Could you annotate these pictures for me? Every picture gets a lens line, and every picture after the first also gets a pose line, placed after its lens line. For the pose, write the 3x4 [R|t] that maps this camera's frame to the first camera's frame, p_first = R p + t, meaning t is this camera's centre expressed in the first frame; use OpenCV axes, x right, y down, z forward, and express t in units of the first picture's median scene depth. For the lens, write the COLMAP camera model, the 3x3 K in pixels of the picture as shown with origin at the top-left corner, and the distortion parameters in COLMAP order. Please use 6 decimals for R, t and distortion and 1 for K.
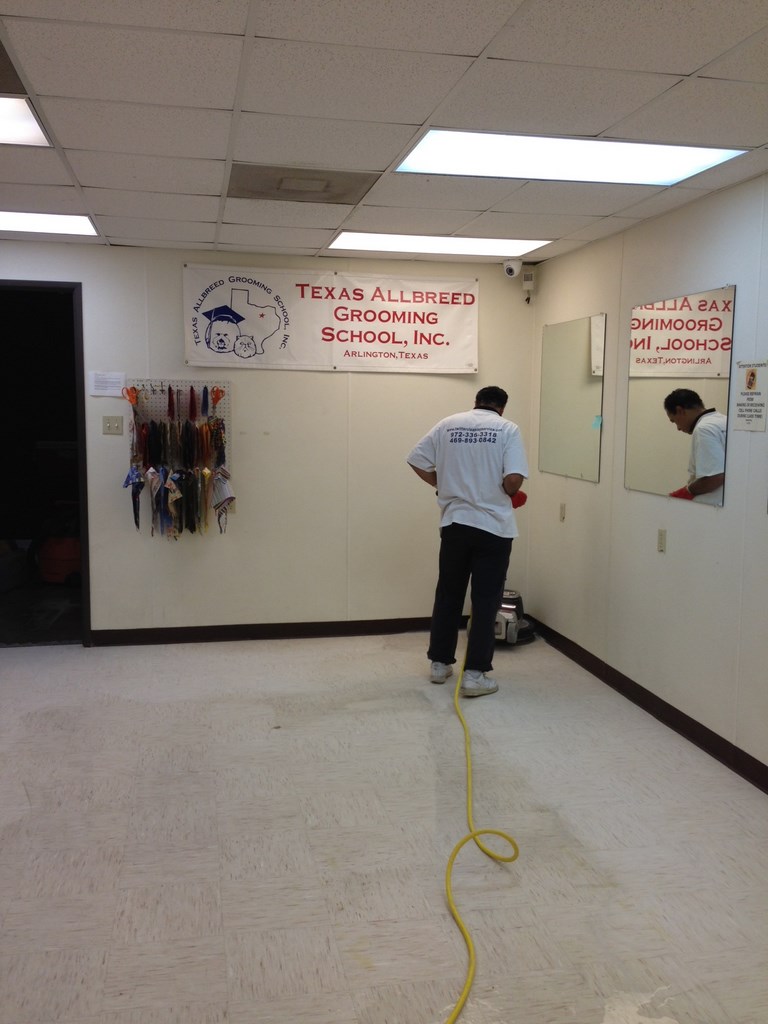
lens RADIAL K [[944.1, 0, 391.6], [0, 944.1, 511.8], [0, 0, 1]] dist [0.028873, 0.000000]
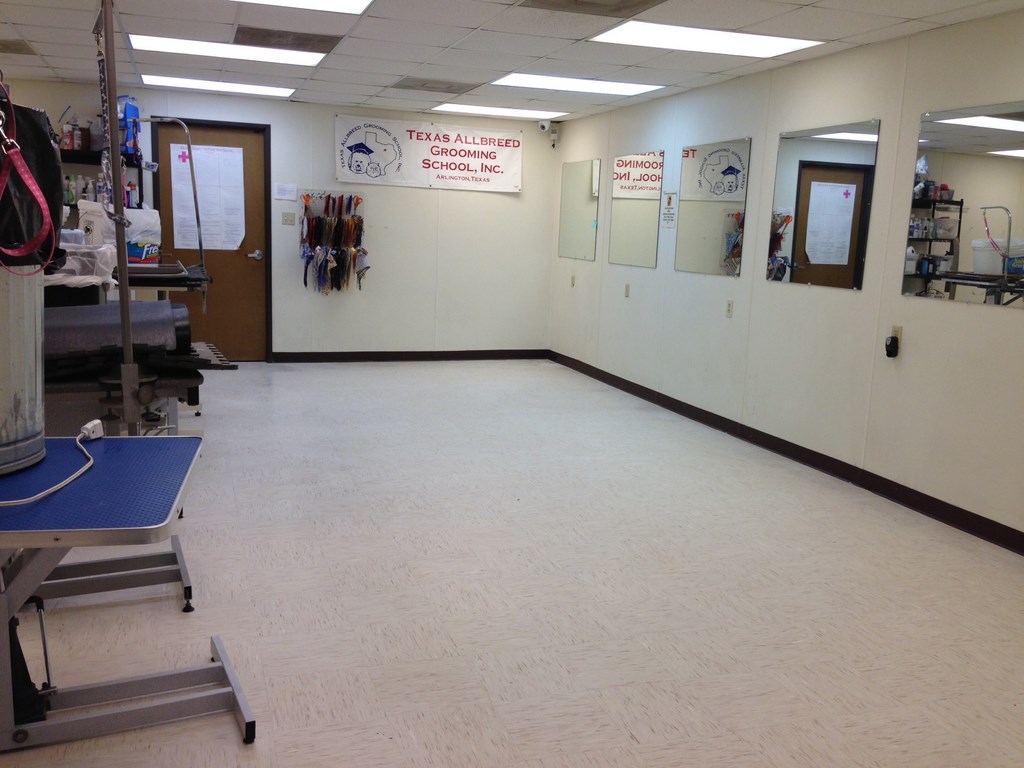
lens RADIAL K [[944.1, 0, 522.3], [0, 944.1, 394.7], [0, 0, 1]] dist [0.028873, 0.000000]
pose [[0.991132, 0.004507, 0.132801, -0.118061], [-0.014617, 0.997057, 0.075254, 0.073035], [-0.132071, -0.076528, 0.988282, -0.598533]]
